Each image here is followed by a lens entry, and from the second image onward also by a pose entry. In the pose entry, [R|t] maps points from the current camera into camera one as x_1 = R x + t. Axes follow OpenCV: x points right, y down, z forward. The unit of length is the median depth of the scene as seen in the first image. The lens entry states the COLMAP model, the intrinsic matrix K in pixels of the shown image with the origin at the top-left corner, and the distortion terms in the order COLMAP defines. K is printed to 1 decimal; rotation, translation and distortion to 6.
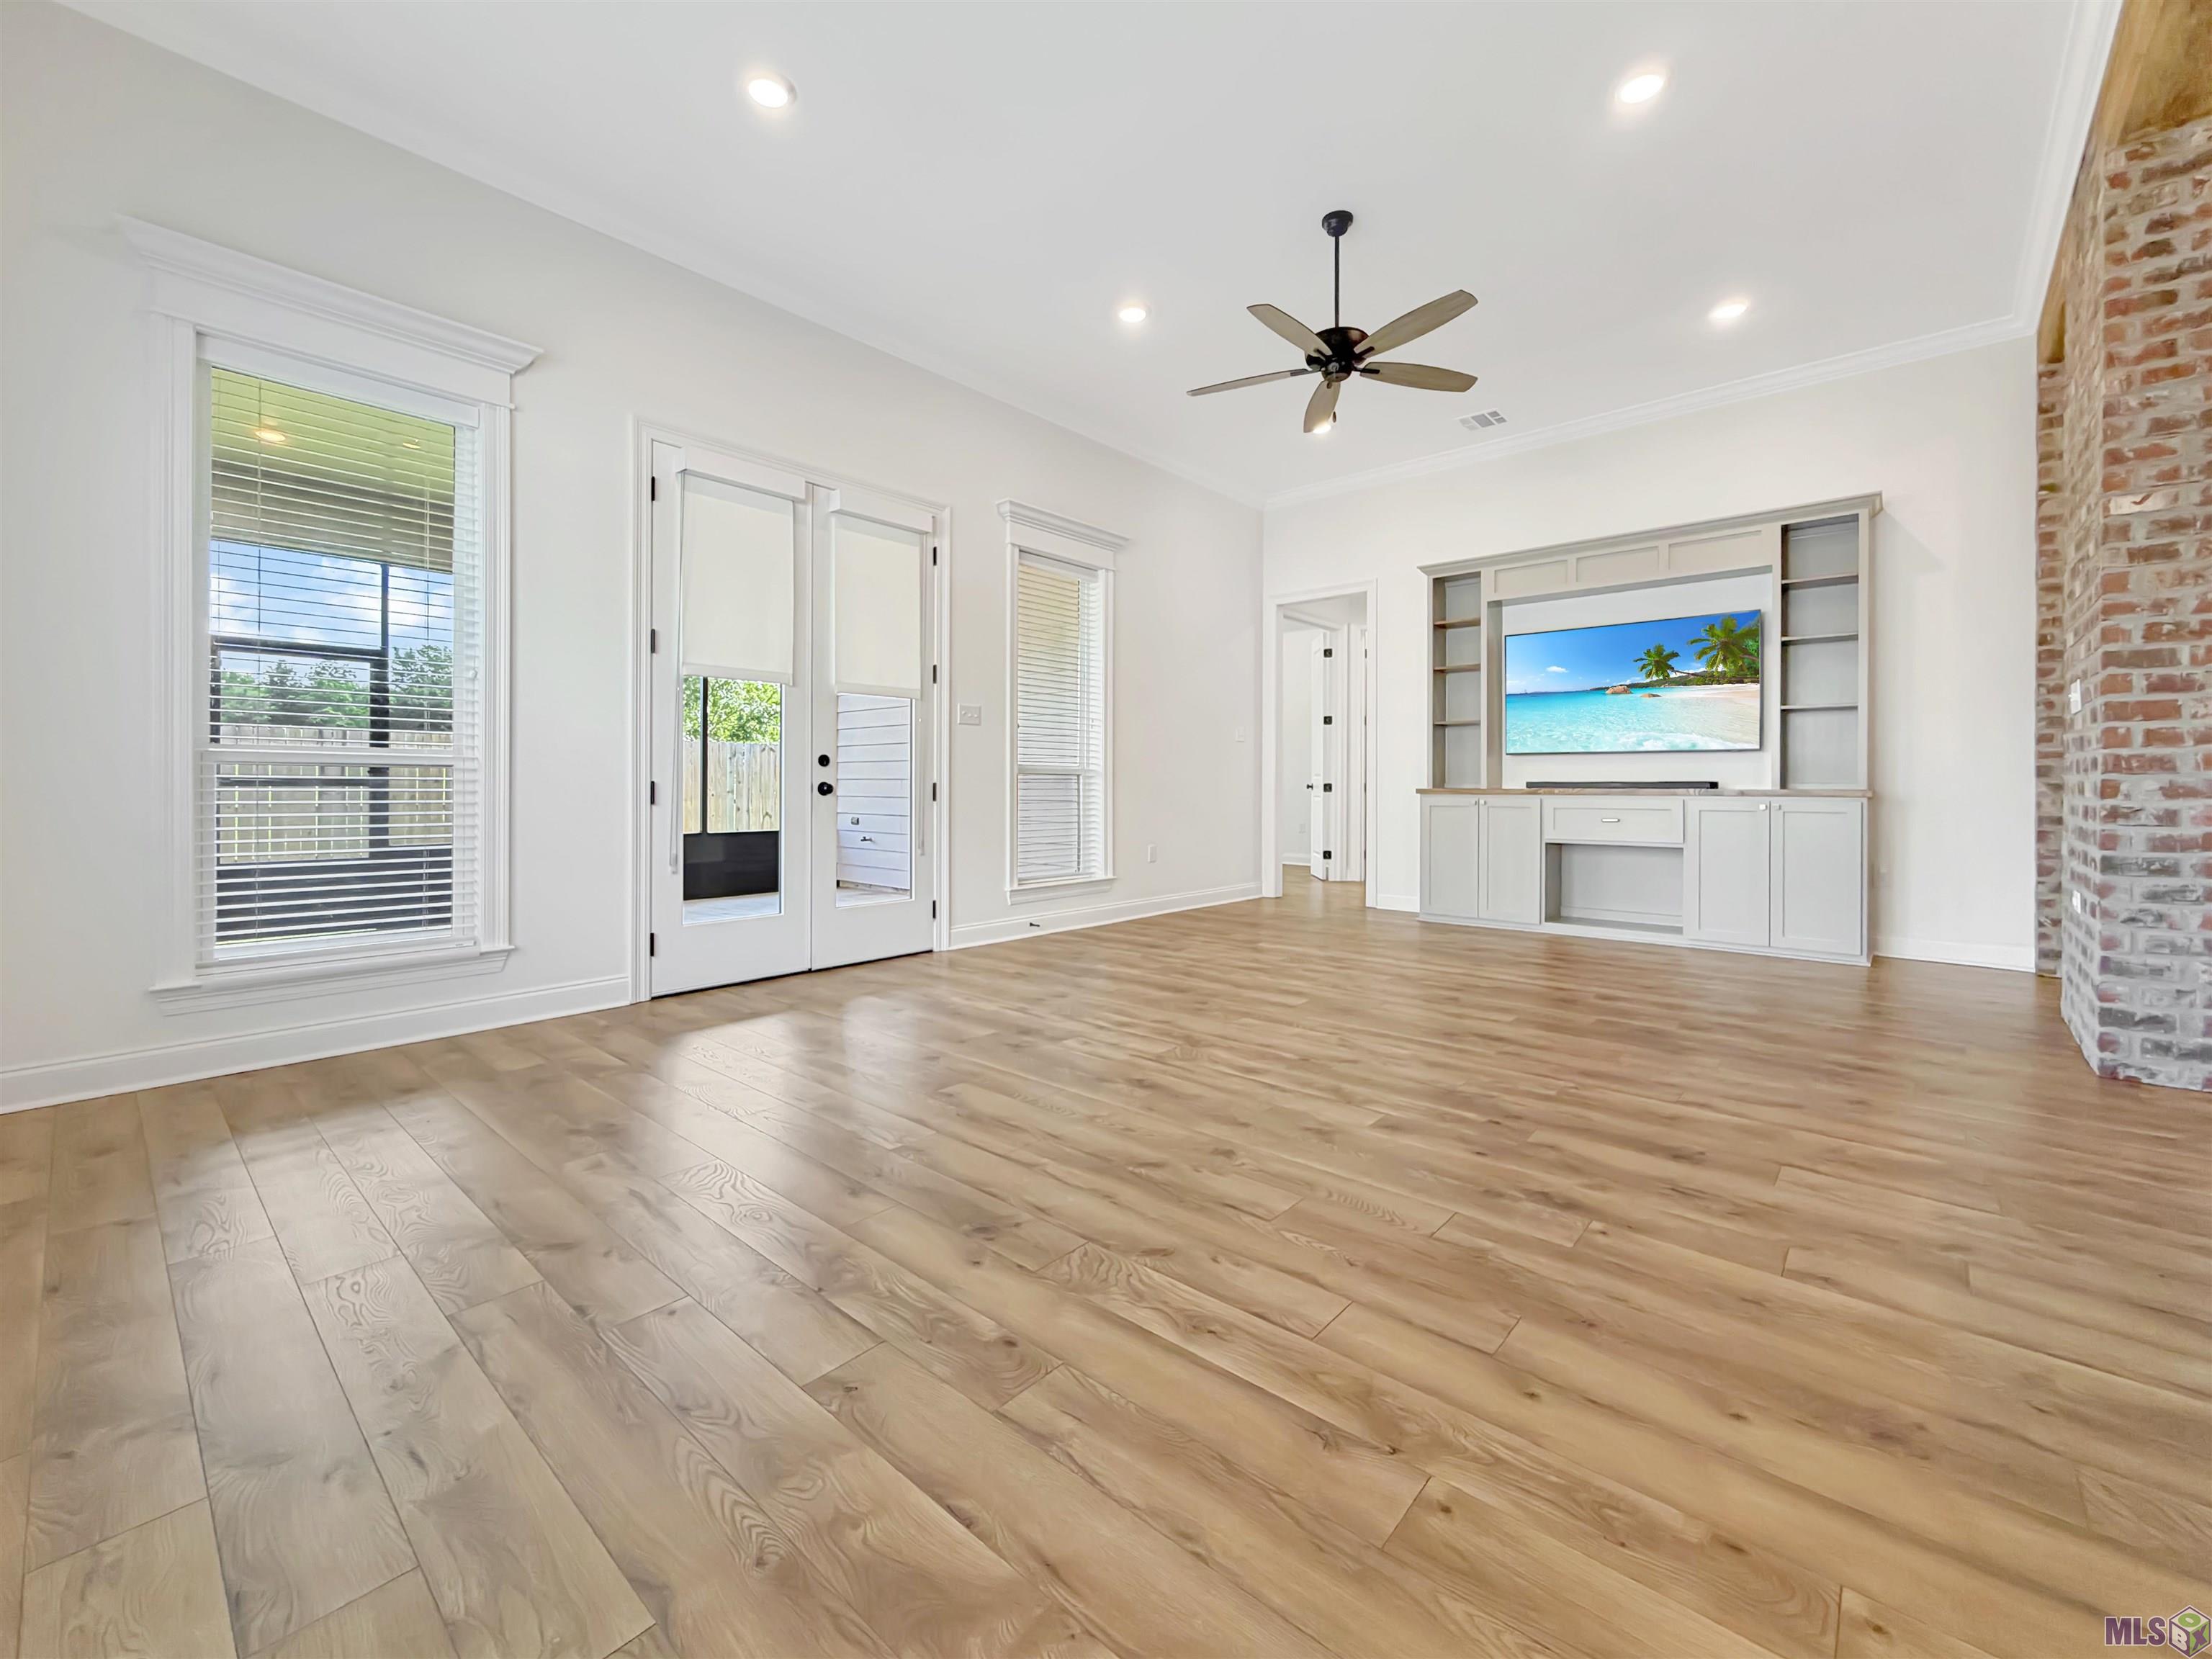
lens RADIAL K [[921.4, 0, 1125.9], [0, 921.4, 785.9], [0, 0, 1]] dist [-0.002939, 0.001070]
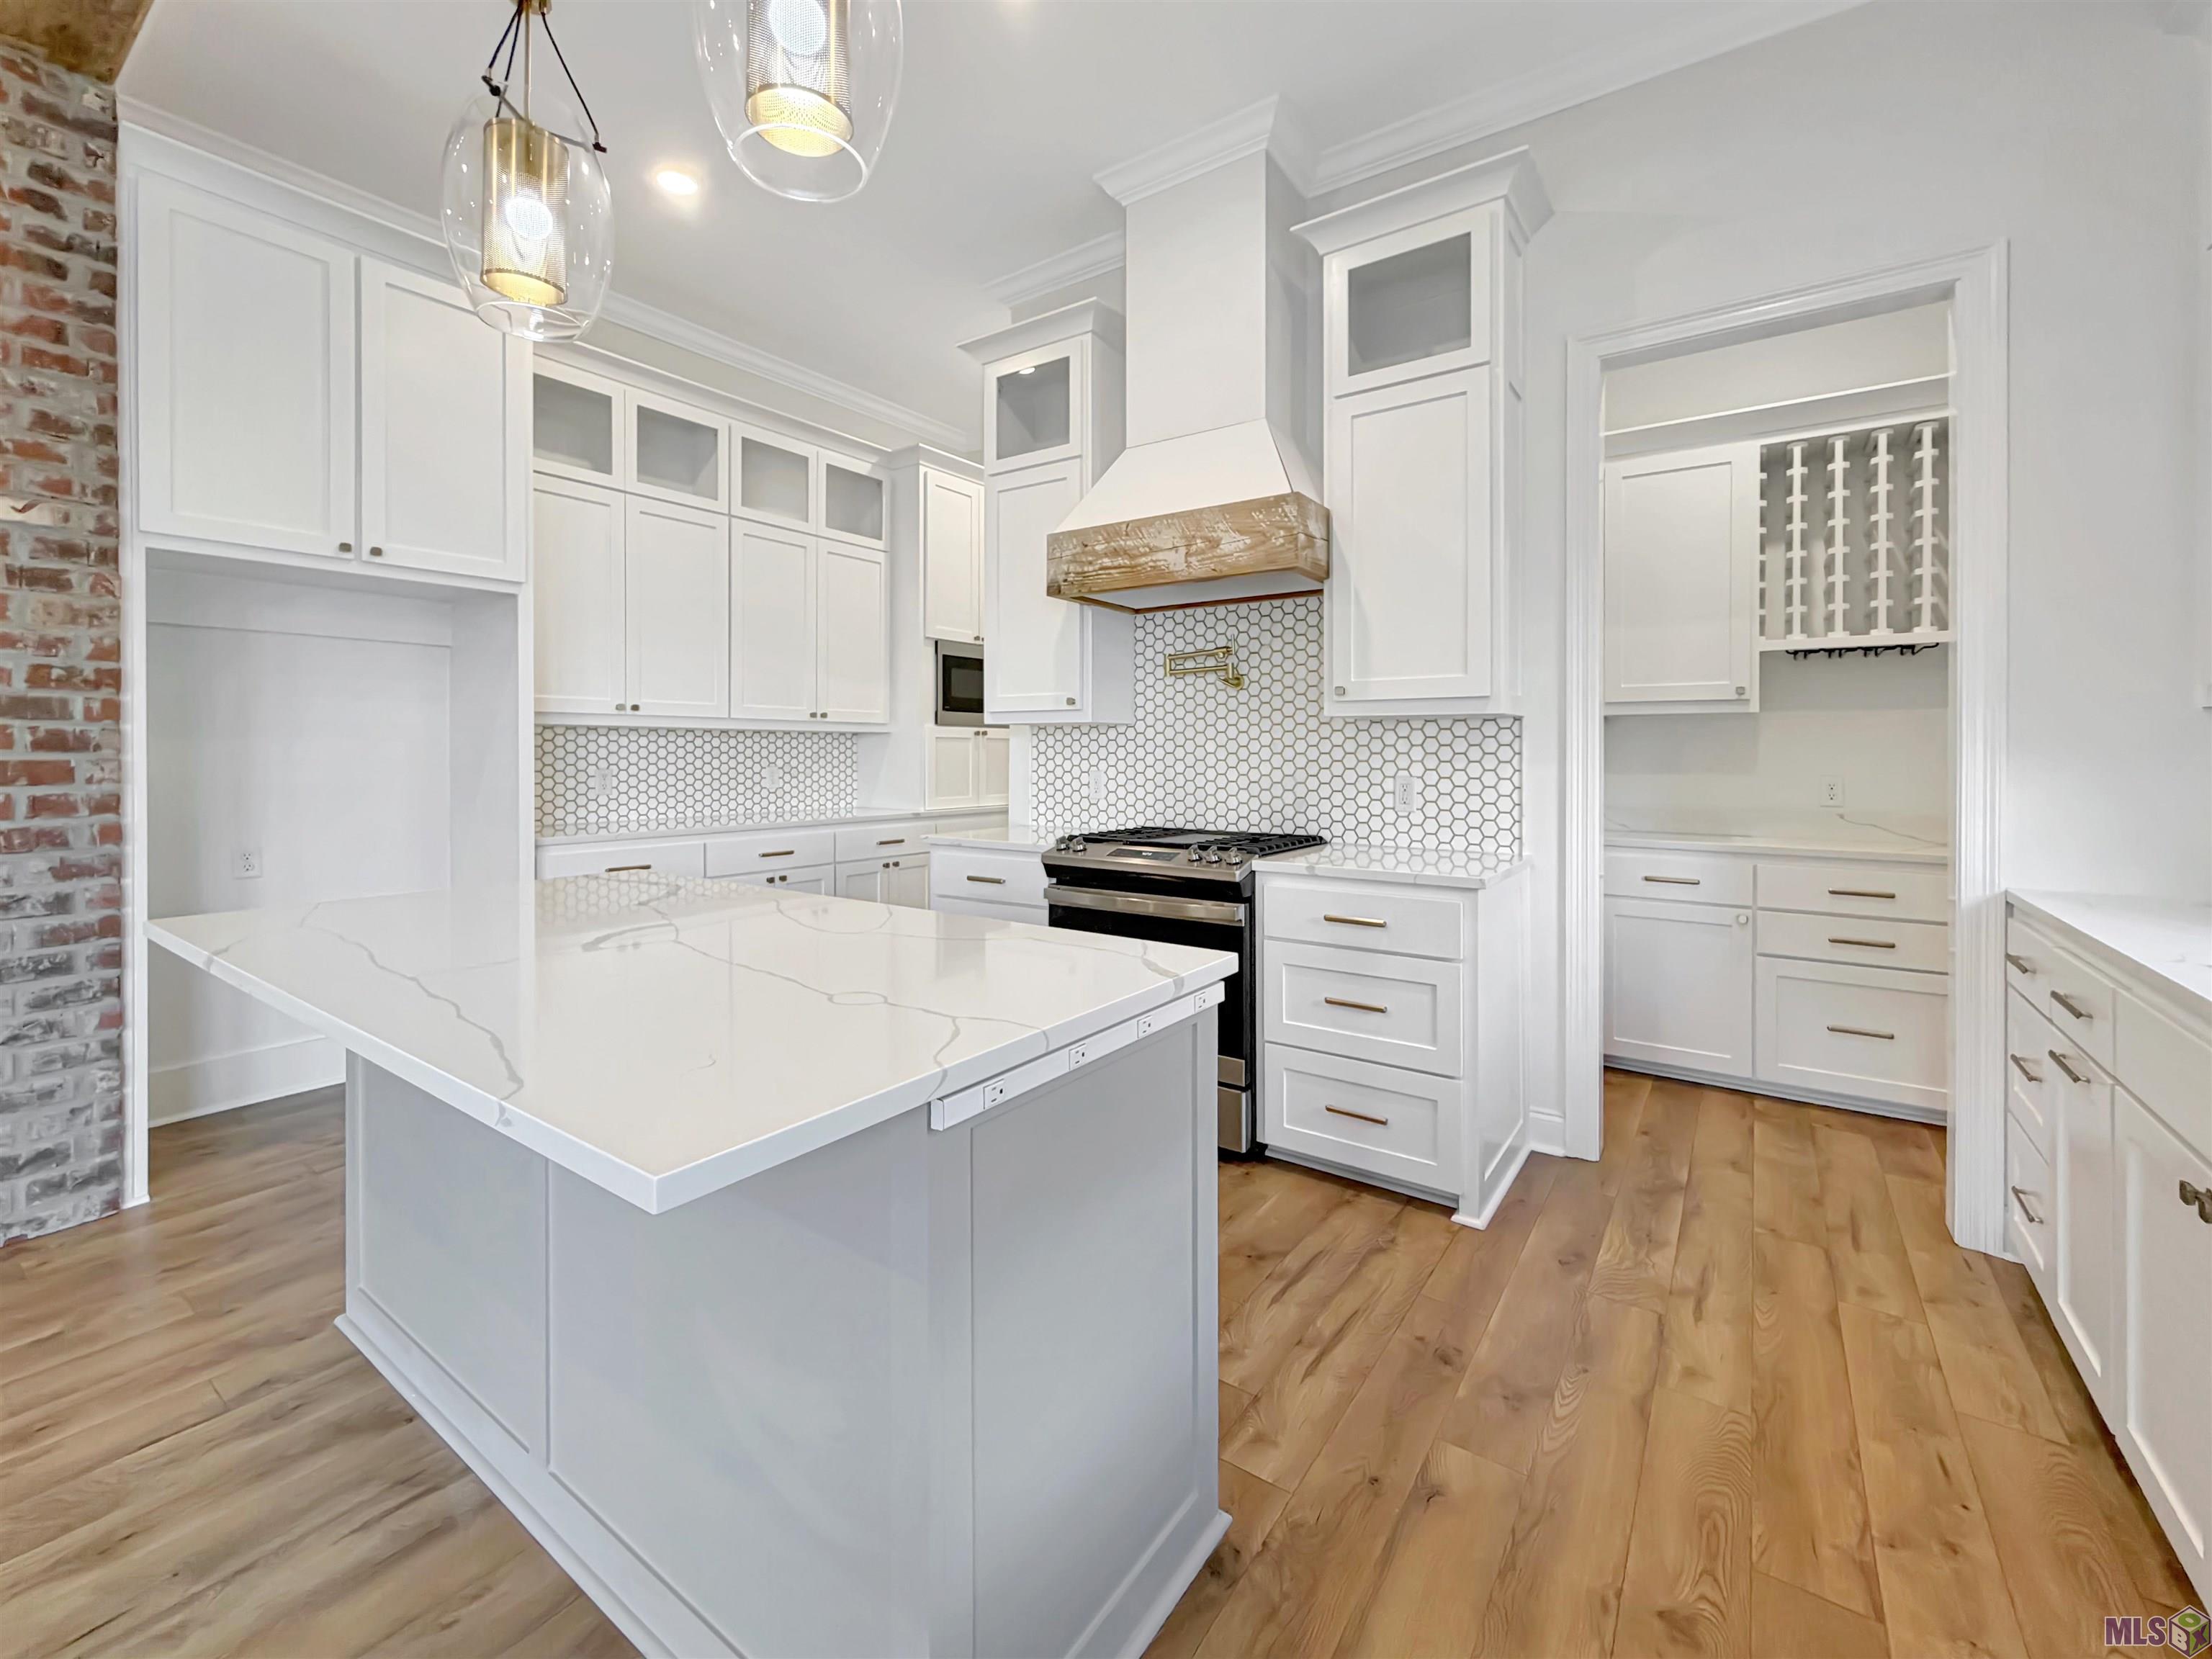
lens RADIAL K [[921.4, 0, 1099.7], [0, 921.4, 752.1], [0, 0, 1]] dist [-0.002939, 0.001070]
pose [[-0.102784, -0.007026, 0.994679, 0.219402], [-0.002046, 0.999974, 0.006852, -0.108403], [-0.994702, -0.001331, -0.102796, 0.158039]]
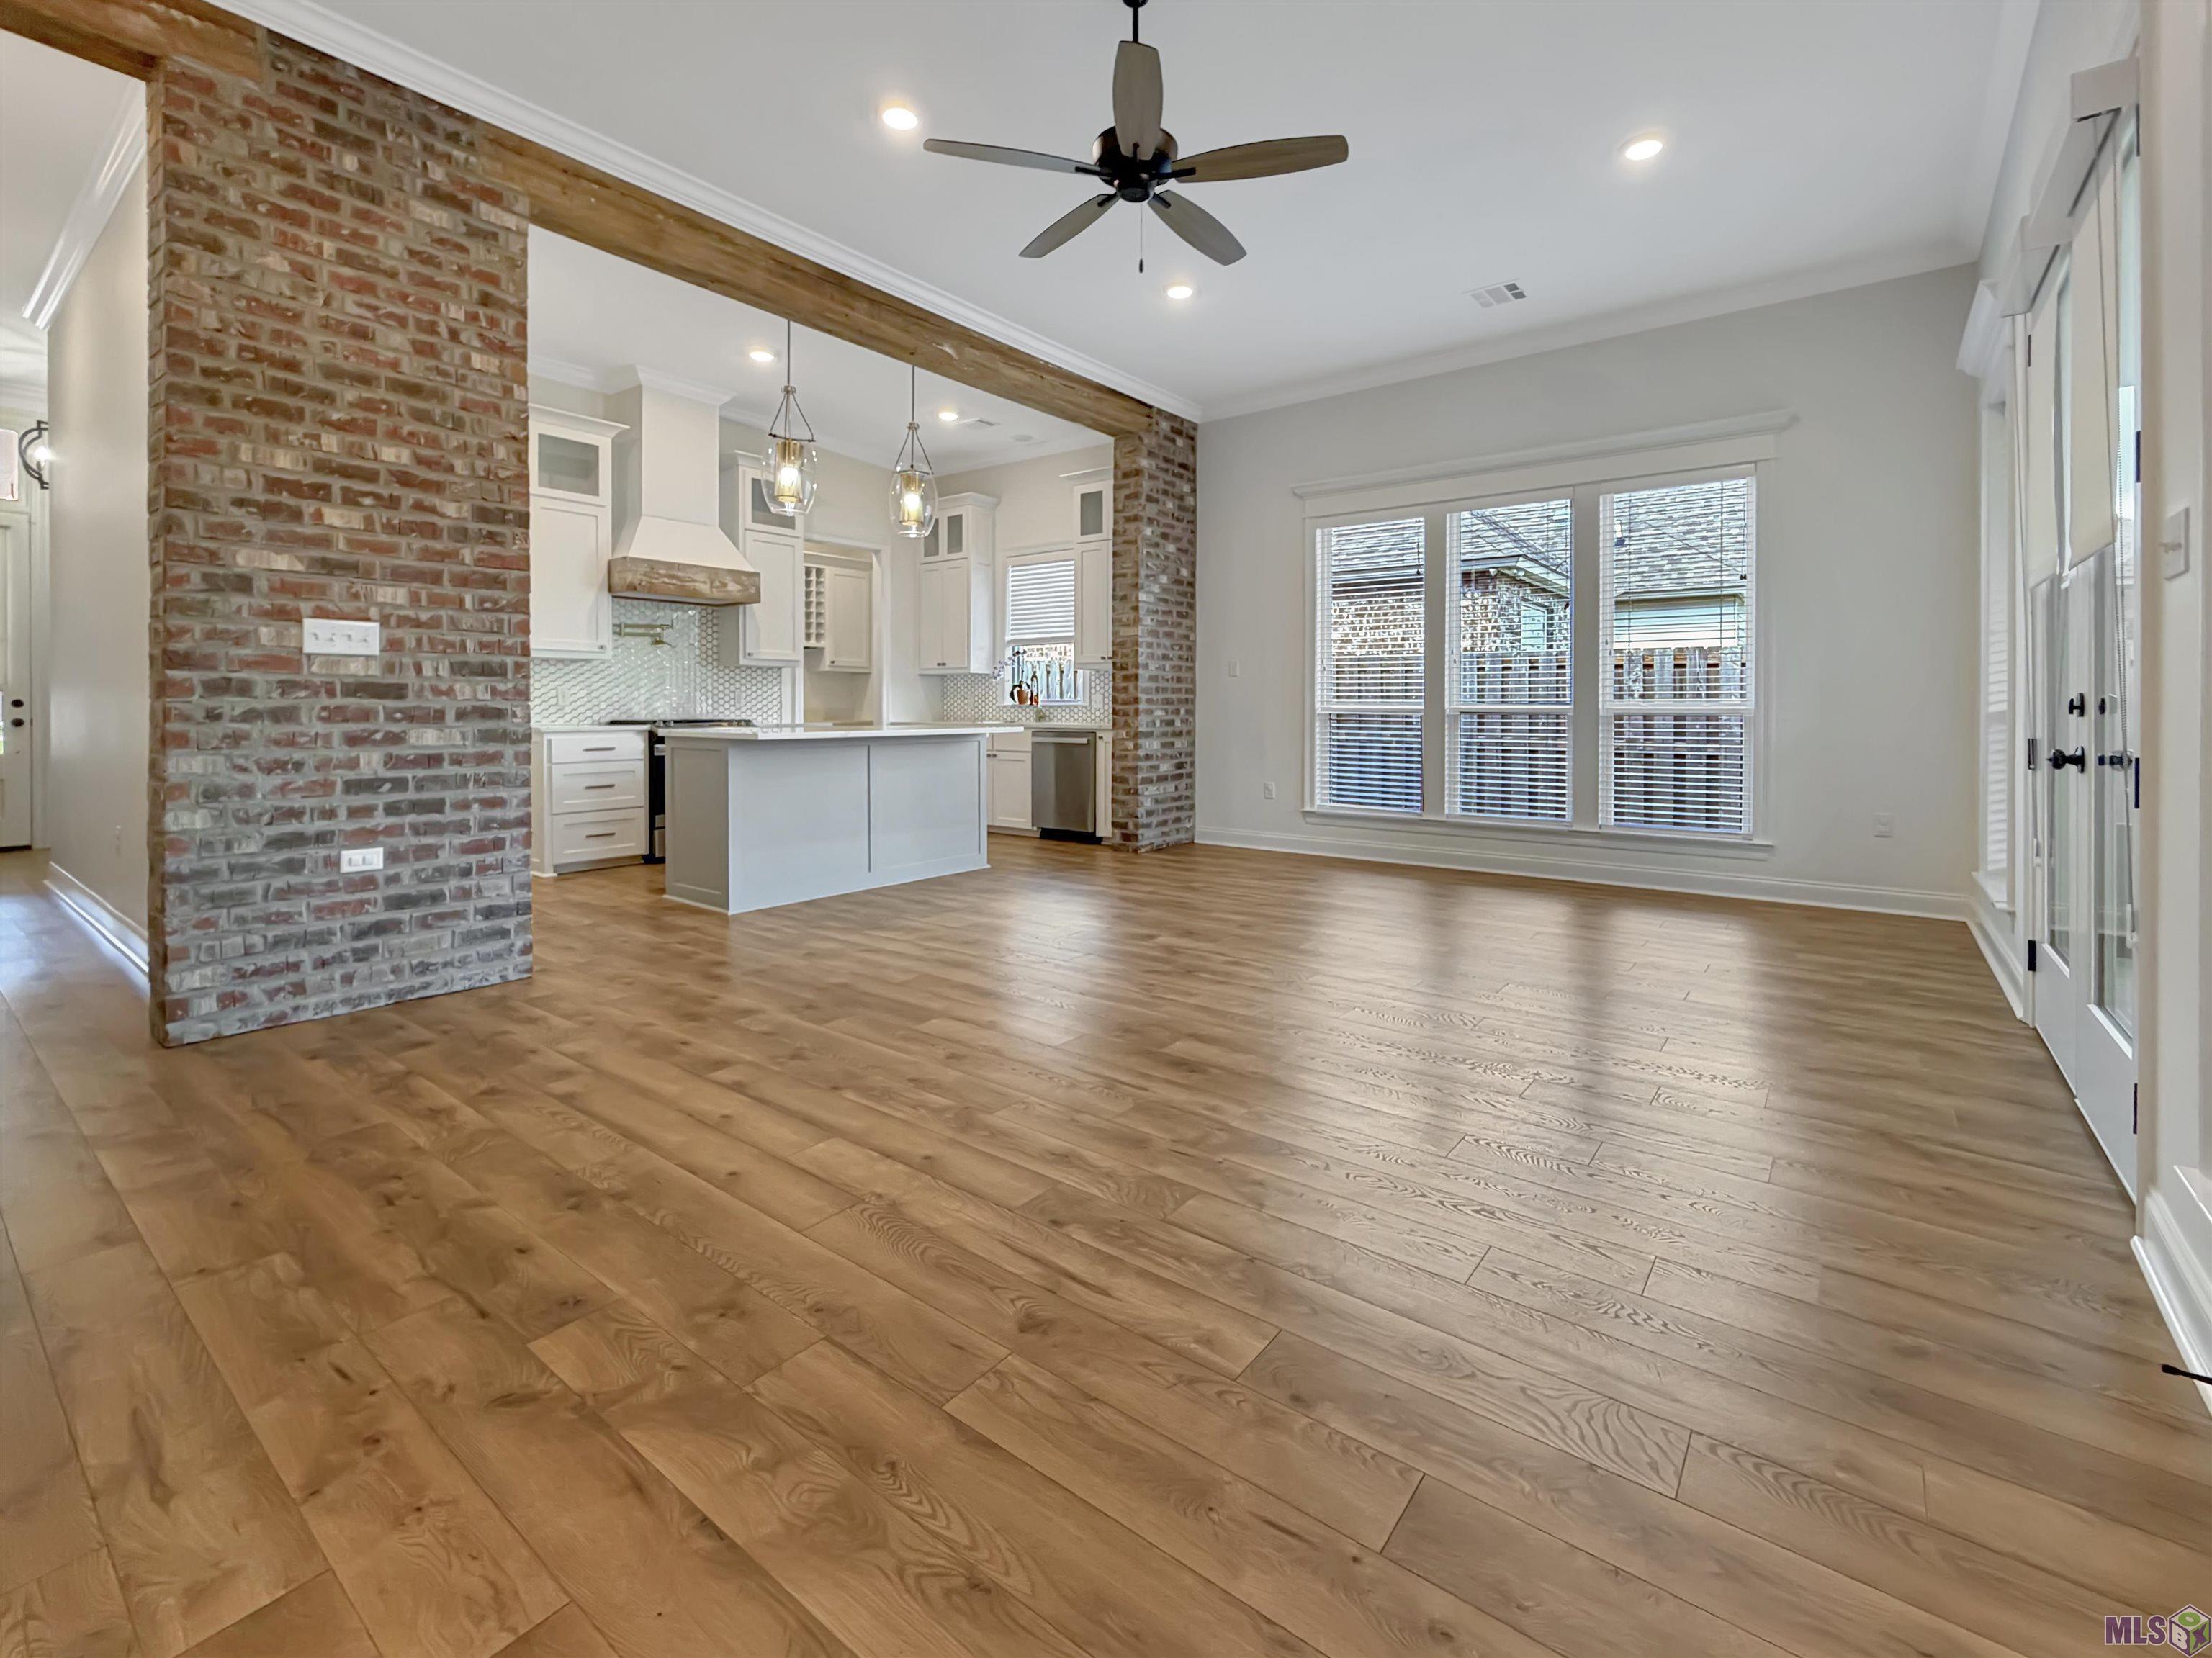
lens RADIAL K [[957.1, 0, 1127.9], [0, 957.1, 709.2], [0, 0, 1]] dist [0.002518, 0.000065]
pose [[-0.997205, -0.008023, -0.074285, 0.388178], [-0.008377, 0.999955, 0.004460, -0.043430], [0.074246, 0.005070, -0.997227, 2.361938]]
